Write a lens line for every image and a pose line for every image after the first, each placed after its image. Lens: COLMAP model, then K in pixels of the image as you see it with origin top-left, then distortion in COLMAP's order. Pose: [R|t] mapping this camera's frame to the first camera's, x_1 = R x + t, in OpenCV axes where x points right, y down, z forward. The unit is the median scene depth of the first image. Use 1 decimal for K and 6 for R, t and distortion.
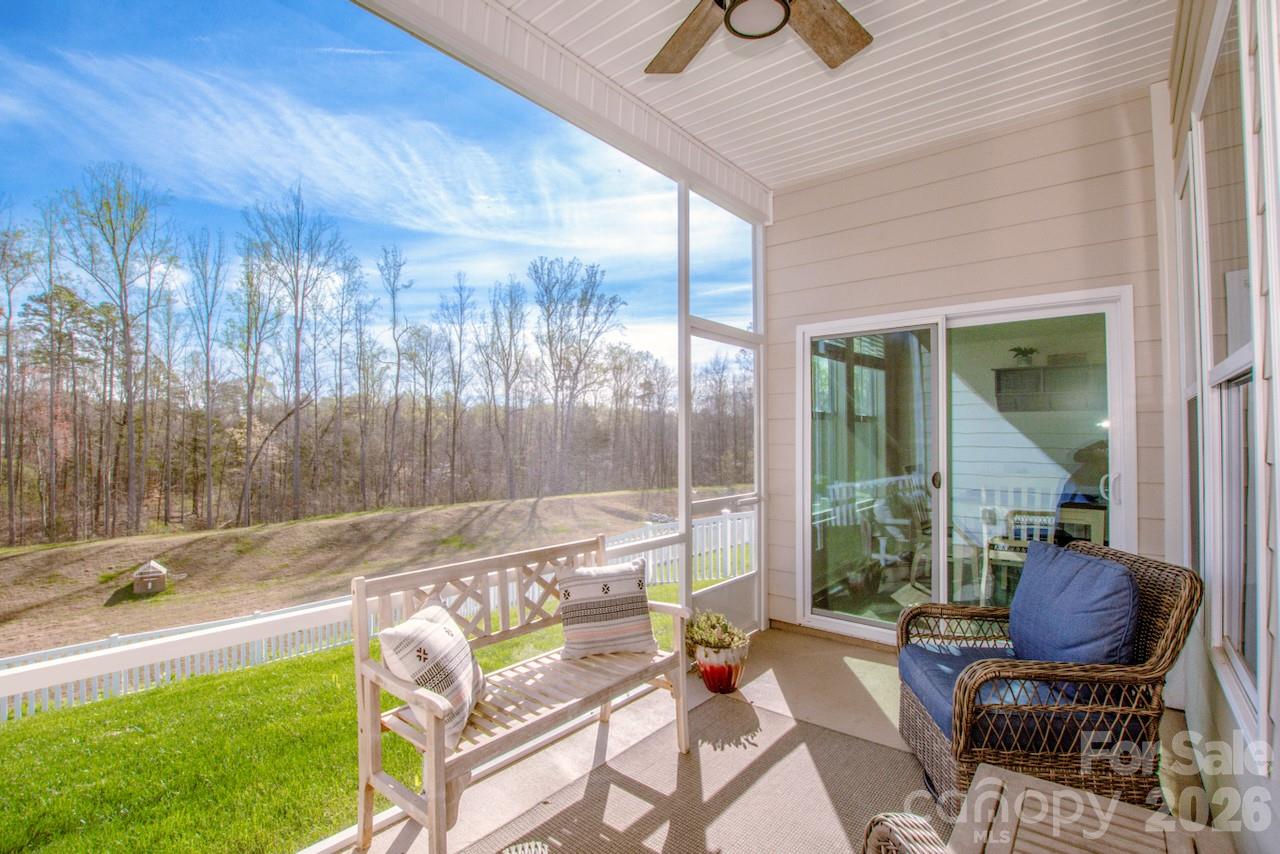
lens RADIAL K [[601.8, 0, 626.4], [0, 601.8, 423.0], [0, 0, 1]] dist [-0.001274, -0.000219]
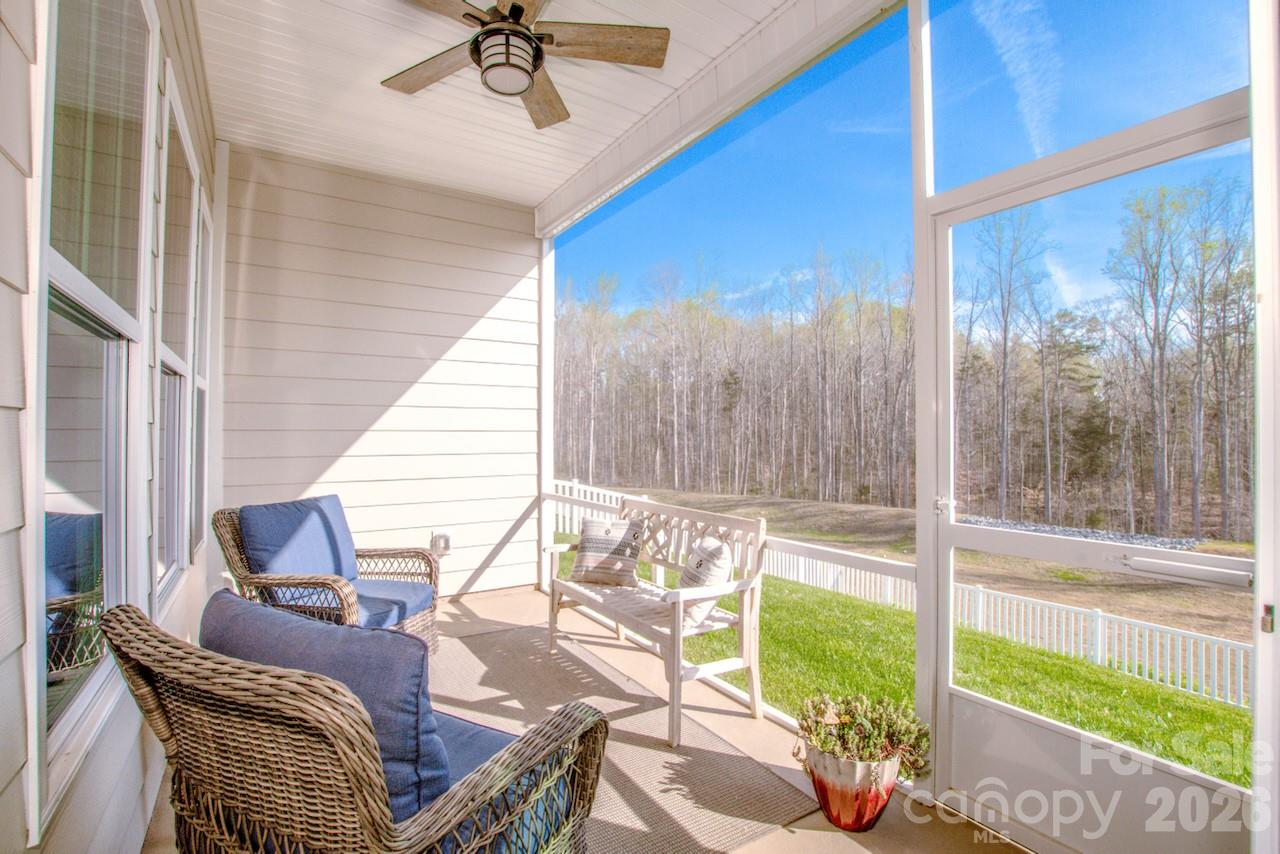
lens RADIAL K [[584.7, 0, 635.0], [0, 584.7, 429.1], [0, 0, 1]] dist [-0.019069, -0.000164]
pose [[-0.307547, -0.014909, -0.951416, 0.978706], [0.023976, 0.999438, -0.023412, 0.072880], [0.951231, -0.030011, -0.307017, 1.231024]]
